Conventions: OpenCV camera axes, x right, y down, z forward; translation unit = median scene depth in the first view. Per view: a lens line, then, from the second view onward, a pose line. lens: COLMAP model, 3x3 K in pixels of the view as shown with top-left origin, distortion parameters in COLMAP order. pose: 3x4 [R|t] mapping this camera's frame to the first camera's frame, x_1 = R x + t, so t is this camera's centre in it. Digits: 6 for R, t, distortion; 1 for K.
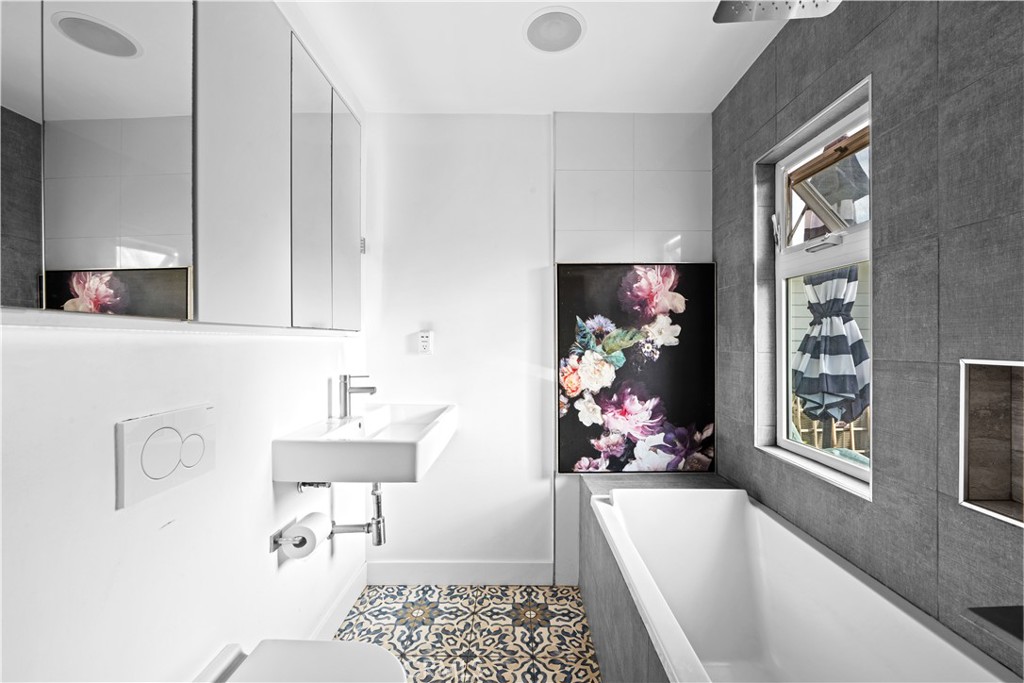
lens RADIAL K [[420.1, 0, 506.2], [0, 420.1, 340.7], [0, 0, 1]] dist [-0.000928, 0.000668]
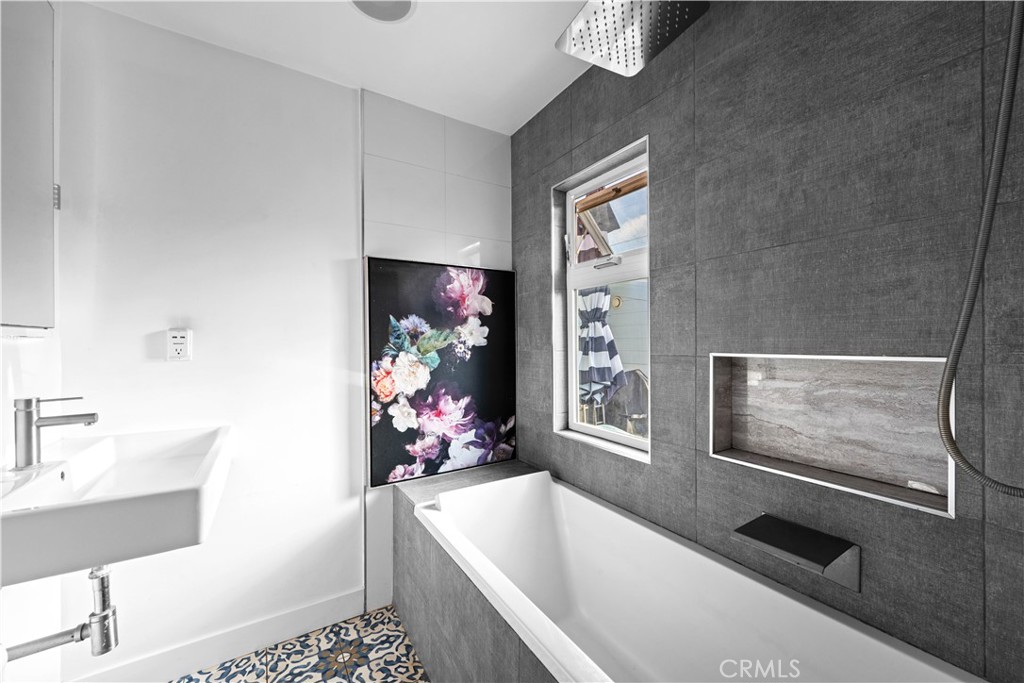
lens RADIAL K [[407.2, 0, 515.9], [0, 407.2, 341.5], [0, 0, 1]] dist [0.000806, 0.000591]
pose [[0.840923, -0.004092, 0.541139, -0.104034], [0.004853, 0.999988, 0.000020, 0.001303], [-0.541133, 0.002609, 0.840933, 0.107180]]
